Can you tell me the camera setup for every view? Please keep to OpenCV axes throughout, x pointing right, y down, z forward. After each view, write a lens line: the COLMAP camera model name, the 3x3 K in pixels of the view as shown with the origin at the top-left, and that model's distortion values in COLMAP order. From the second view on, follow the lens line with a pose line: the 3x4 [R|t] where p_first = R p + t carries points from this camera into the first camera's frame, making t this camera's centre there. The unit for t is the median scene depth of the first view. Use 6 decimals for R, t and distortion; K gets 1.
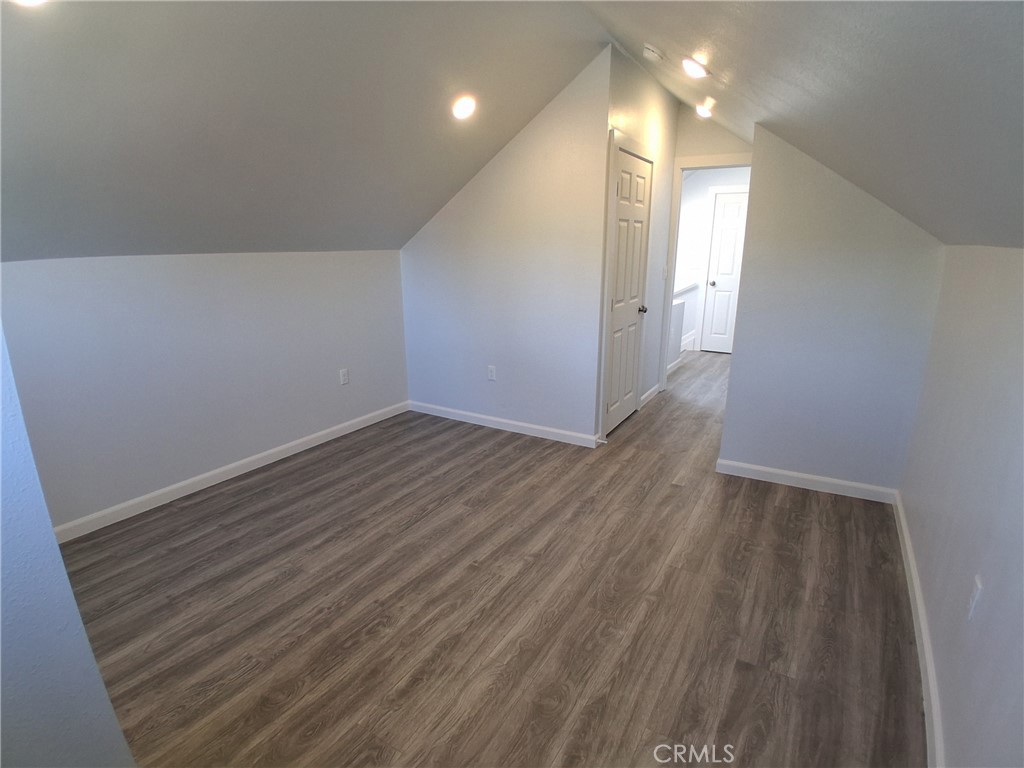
lens RADIAL K [[508.4, 0, 508.6], [0, 508.4, 388.3], [0, 0, 1]] dist [0.011206, -0.049179]
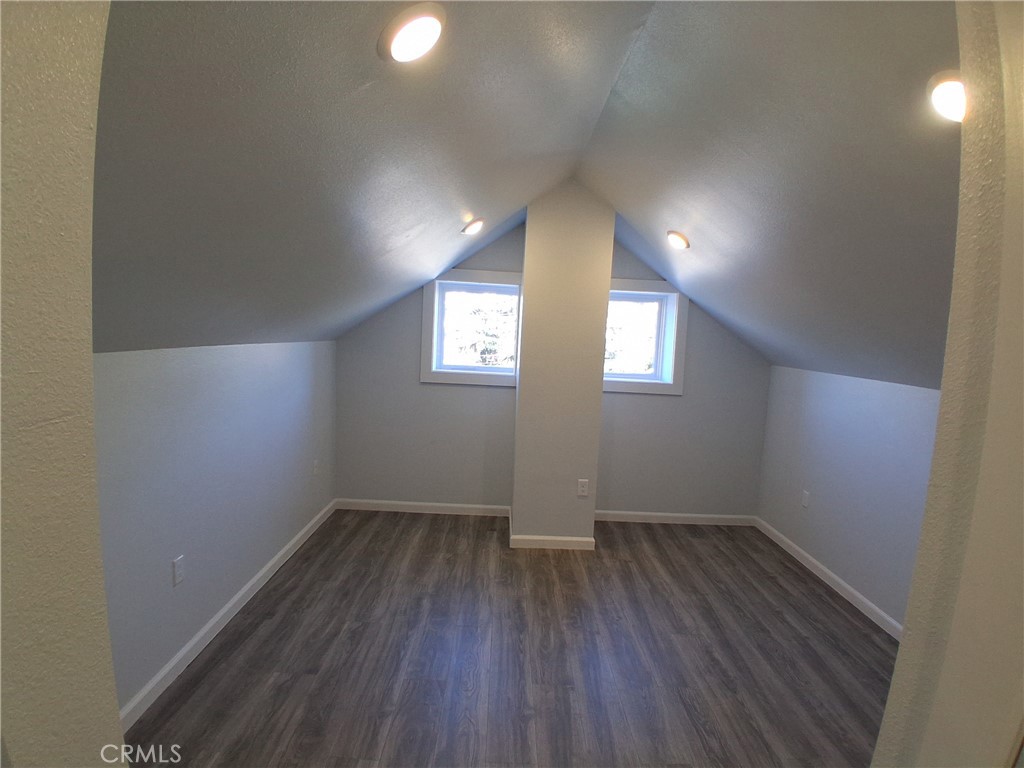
lens RADIAL K [[508.4, 0, 508.6], [0, 508.4, 388.3], [0, 0, 1]] dist [0.011206, -0.049179]
pose [[-0.844326, 0.022517, -0.535357, 0.659998], [-0.187659, 0.923414, 0.334801, -0.588428], [0.501895, 0.383145, -0.775436, 1.812870]]
